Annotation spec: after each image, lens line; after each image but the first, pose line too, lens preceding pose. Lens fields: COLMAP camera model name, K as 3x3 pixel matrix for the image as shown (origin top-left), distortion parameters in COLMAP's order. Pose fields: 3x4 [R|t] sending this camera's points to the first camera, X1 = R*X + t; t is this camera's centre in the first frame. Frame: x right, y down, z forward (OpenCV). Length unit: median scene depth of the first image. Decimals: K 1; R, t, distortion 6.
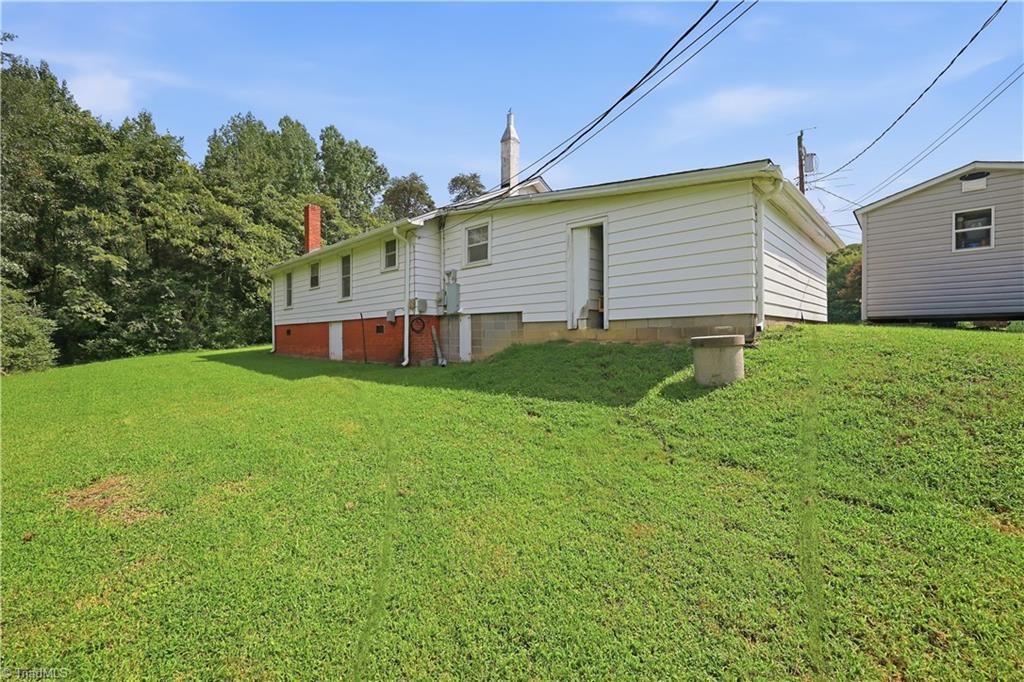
lens RADIAL K [[423.8, 0, 512.0], [0, 423.8, 341.0], [0, 0, 1]] dist [0.002075, -0.000028]
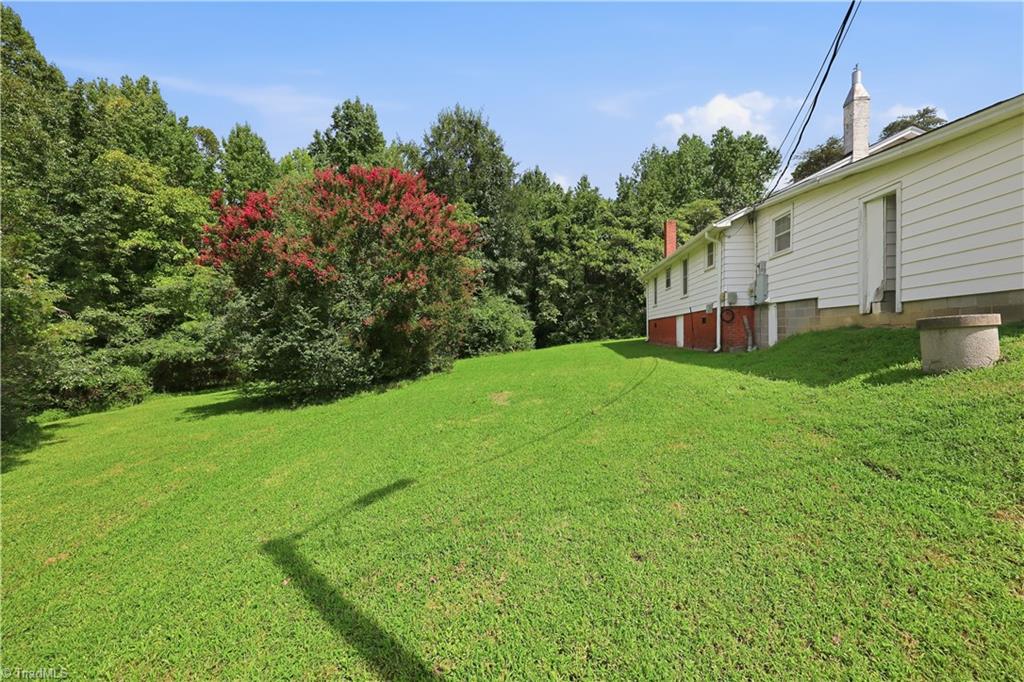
lens RADIAL K [[409.8, 0, 527.0], [0, 409.8, 335.1], [0, 0, 1]] dist [-0.001145, -0.000246]
pose [[0.628432, -0.006121, -0.777840, 0.183657], [0.009513, 0.999955, -0.000183, 0.005558], [0.777806, -0.007285, 0.628462, -0.057414]]
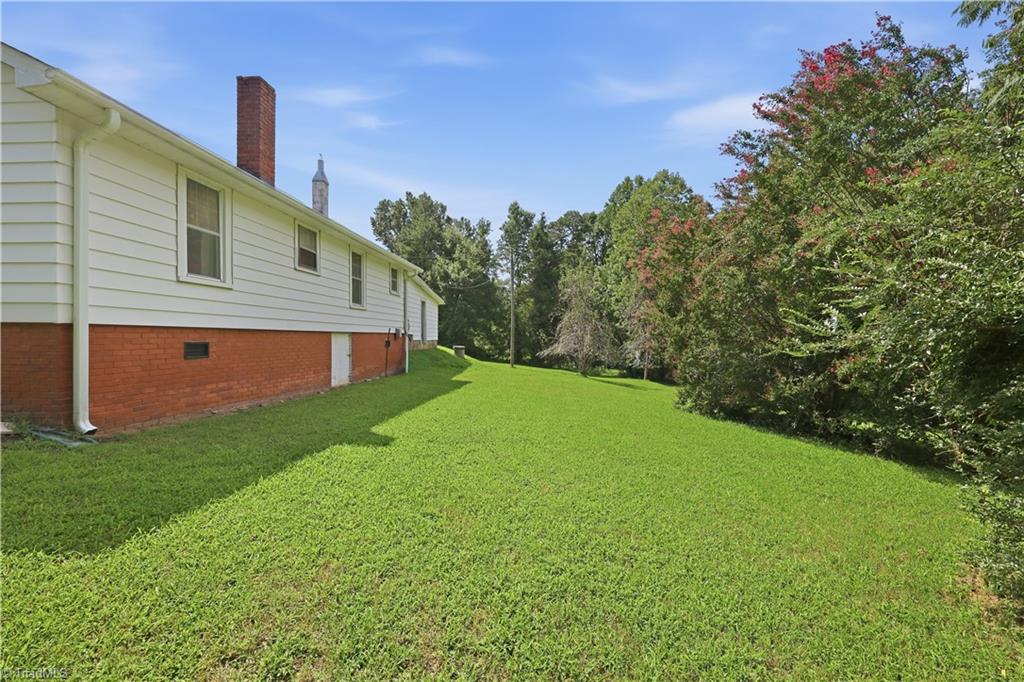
lens RADIAL K [[423.8, 0, 512.0], [0, 423.8, 341.0], [0, 0, 1]] dist [0.002075, -0.000028]
pose [[-0.642102, -0.004068, 0.766608, -0.987484], [0.003803, 0.999957, 0.008492, -0.030714], [-0.766610, 0.008368, -0.642059, 1.058229]]
